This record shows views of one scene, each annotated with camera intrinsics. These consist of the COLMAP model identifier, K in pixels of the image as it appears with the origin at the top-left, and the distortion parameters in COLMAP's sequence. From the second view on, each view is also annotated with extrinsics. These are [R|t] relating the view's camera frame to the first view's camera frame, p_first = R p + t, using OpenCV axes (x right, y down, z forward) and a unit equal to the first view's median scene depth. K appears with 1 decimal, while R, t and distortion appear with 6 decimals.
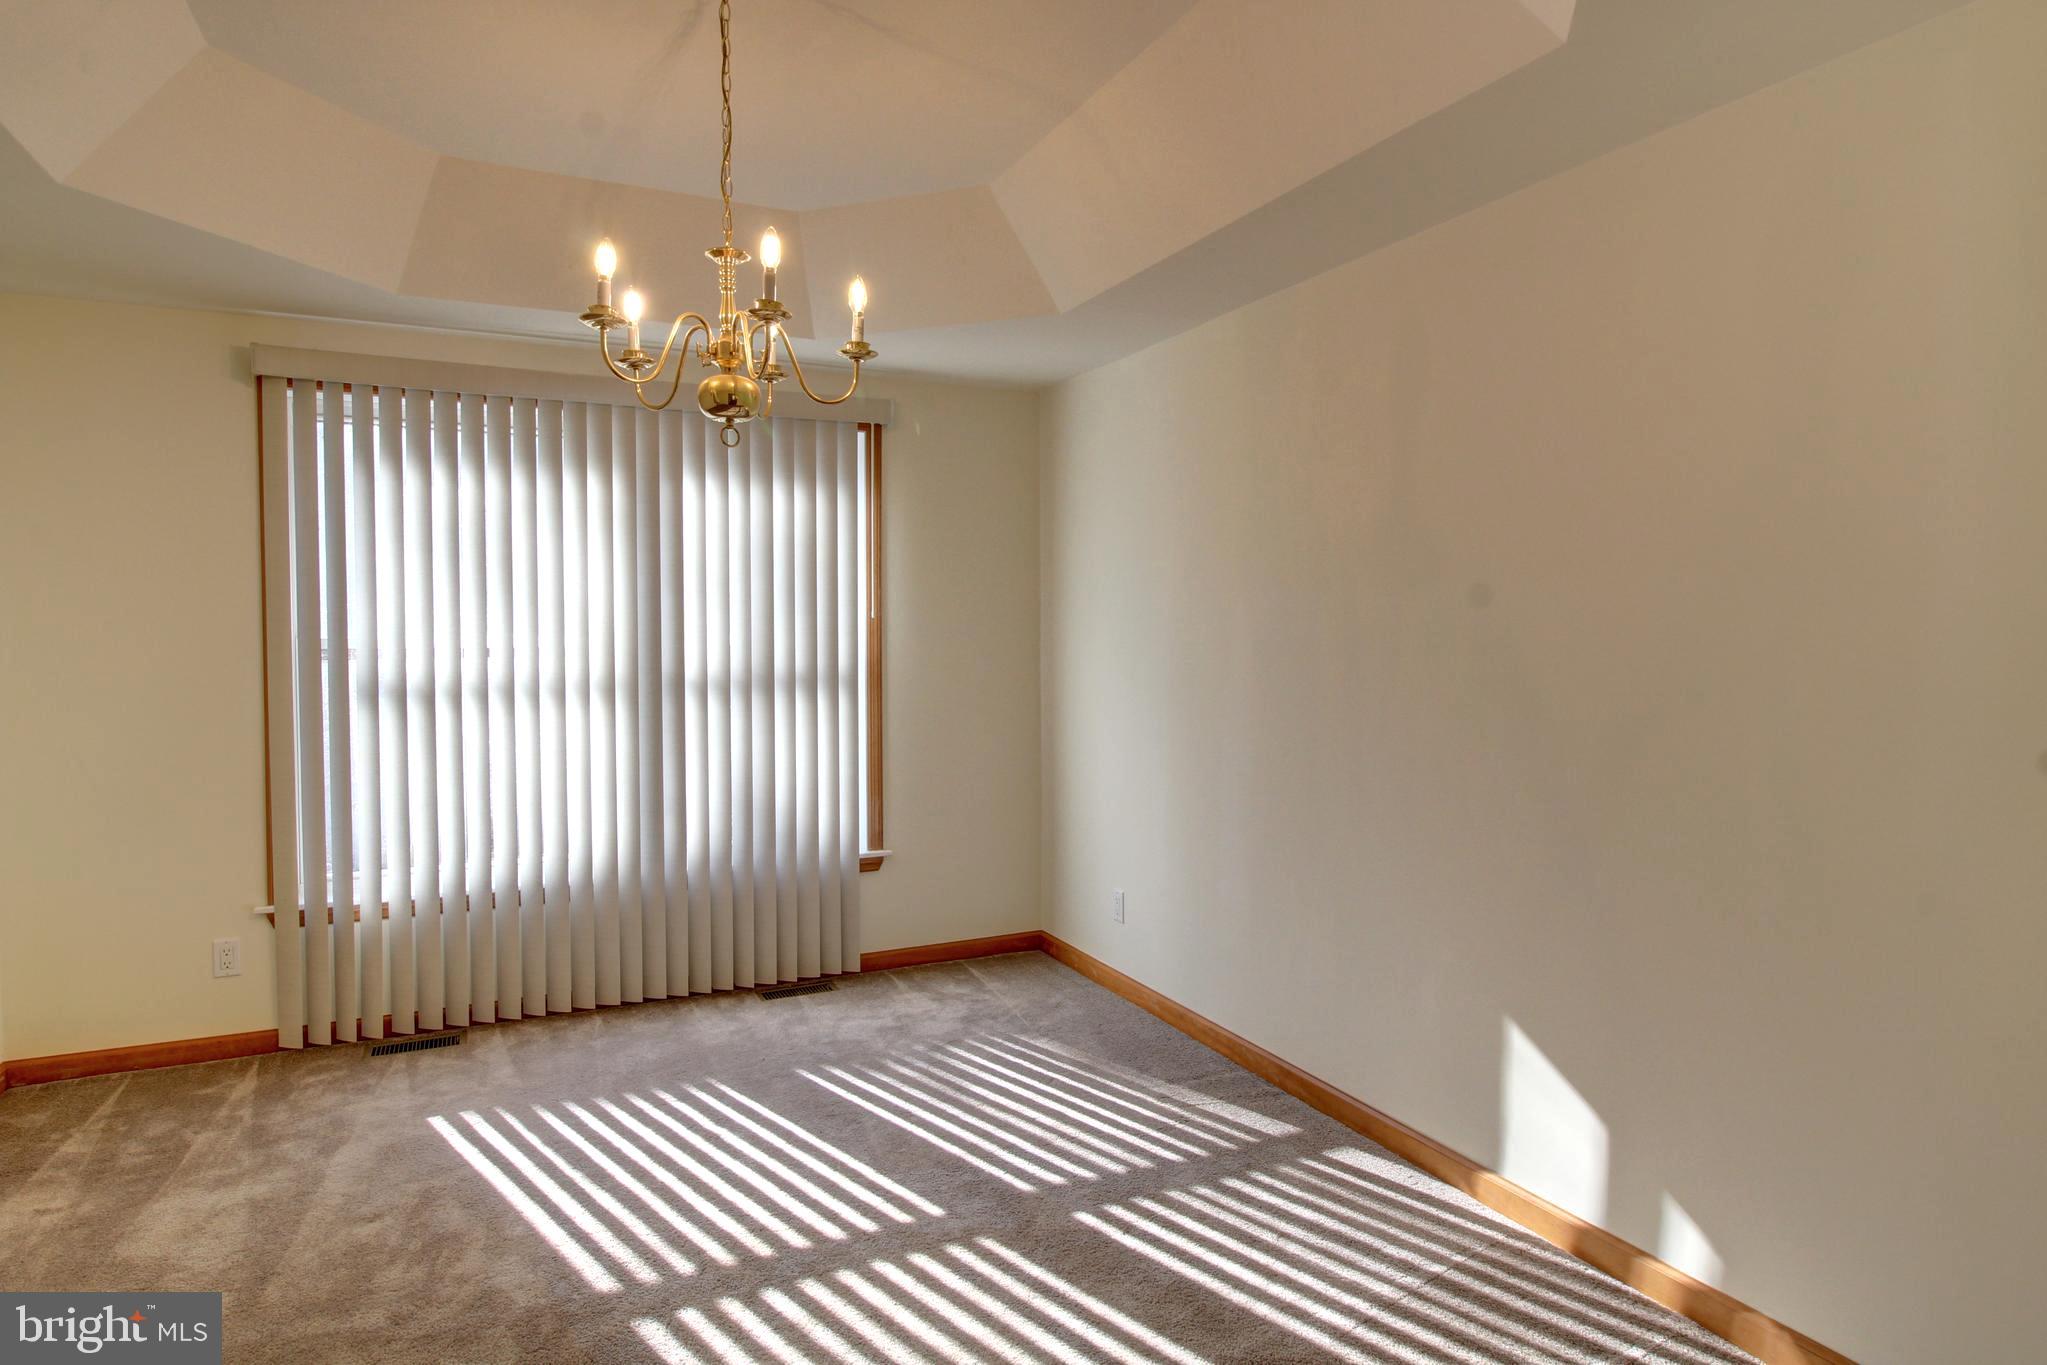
lens RADIAL K [[1104.5, 0, 1018.8], [0, 1104.5, 678.4], [0, 0, 1]] dist [-0.004579, -0.007468]
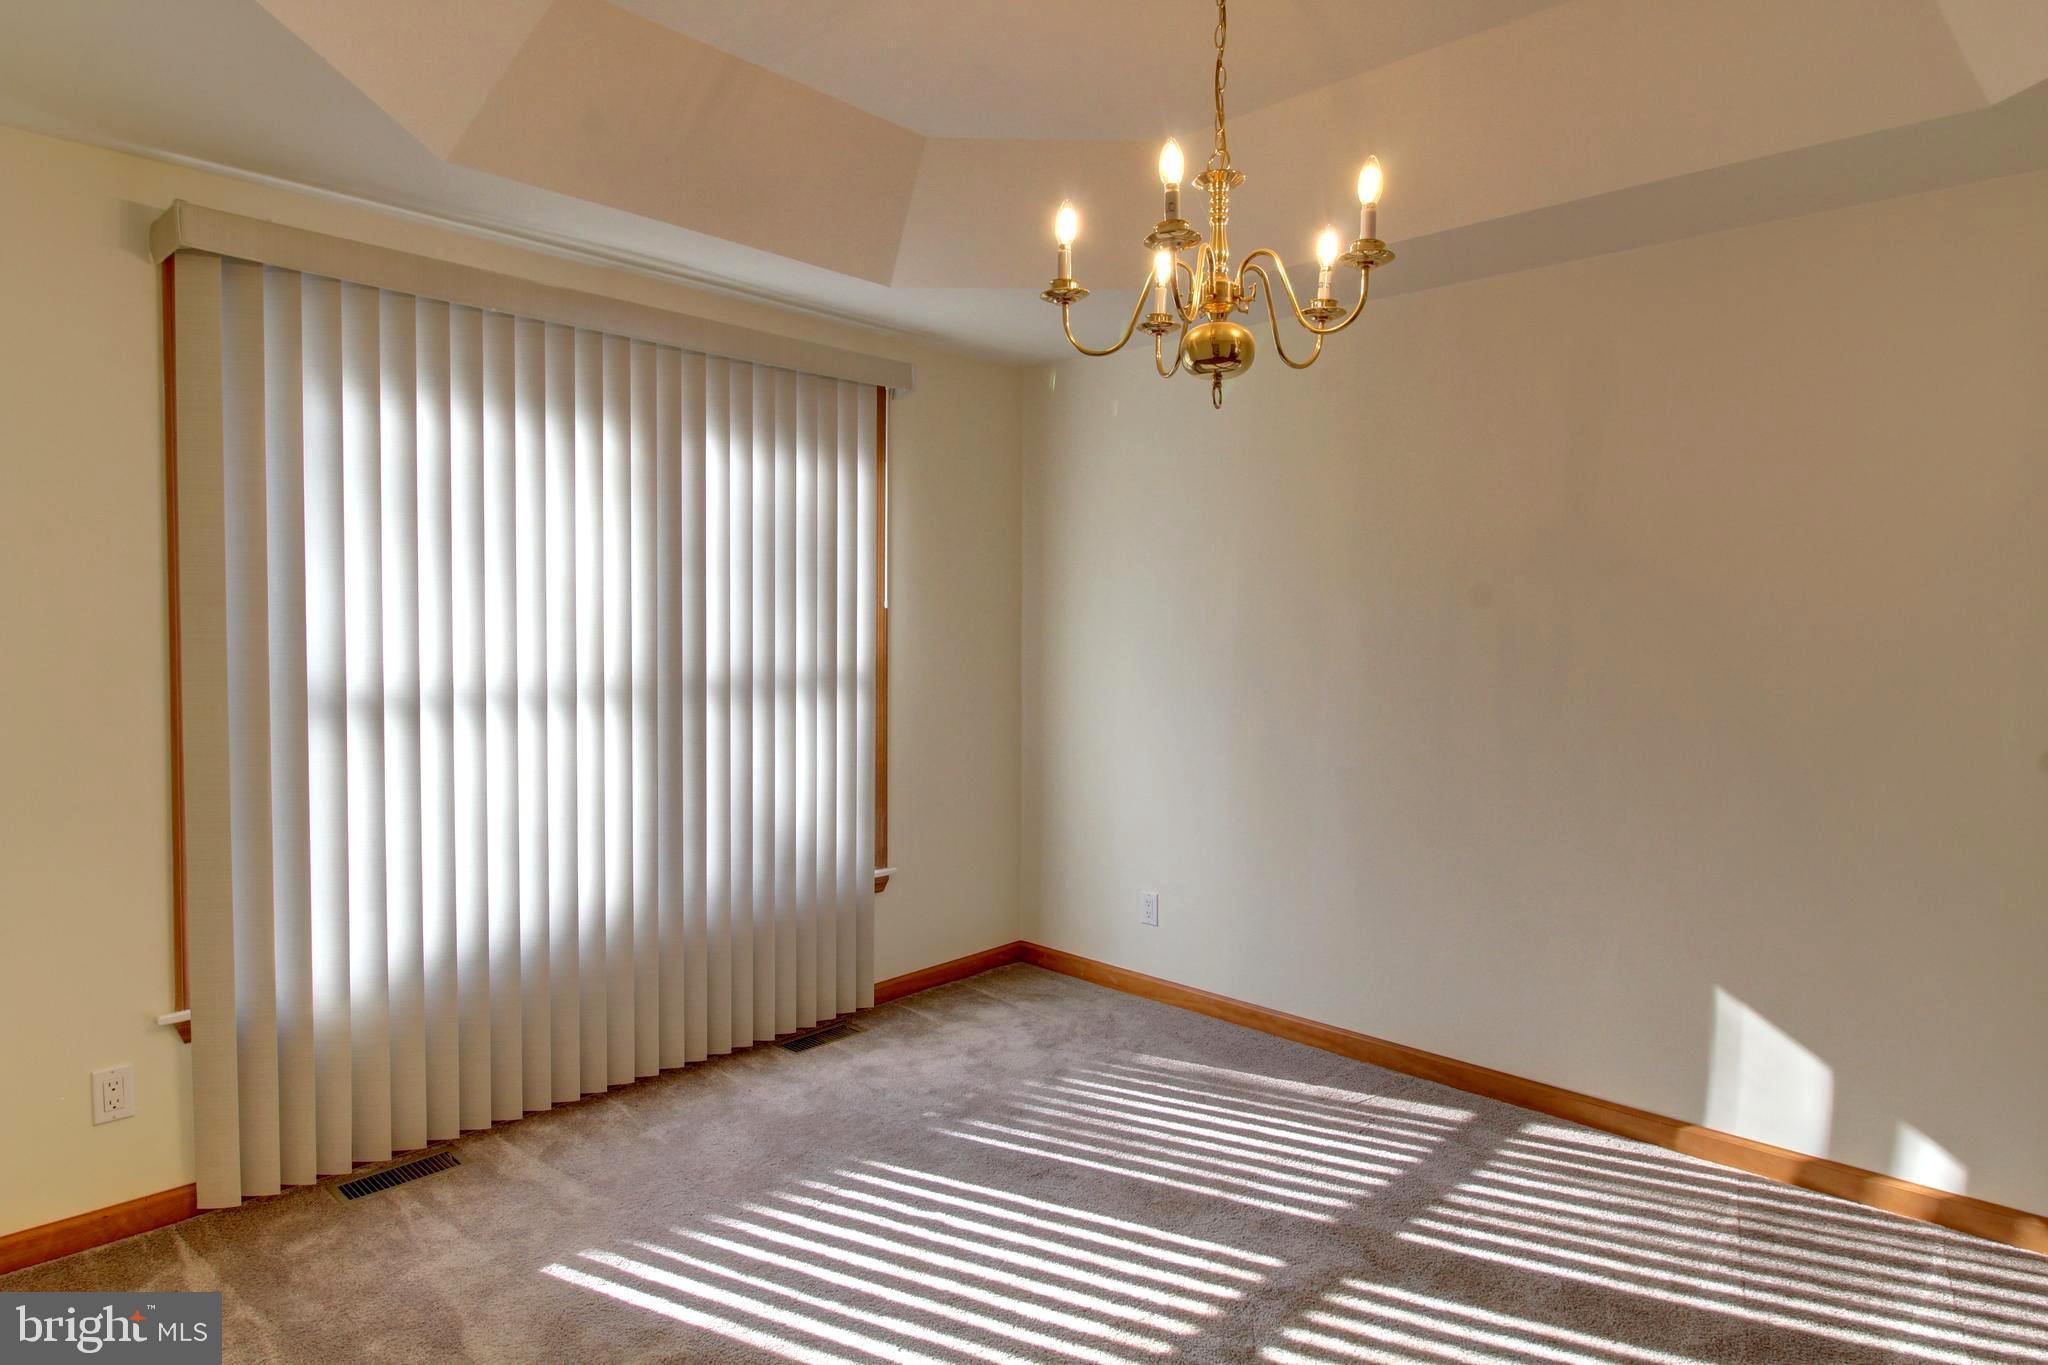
lens RADIAL K [[1105.1, 0, 1018.0], [0, 1105.1, 678.8], [0, 0, 1]] dist [-0.004579, -0.007468]
pose [[0.936432, -0.011494, 0.350661, -0.423713], [0.008167, 0.999907, 0.010966, -0.008567], [-0.350755, -0.007406, 0.936438, 0.159074]]
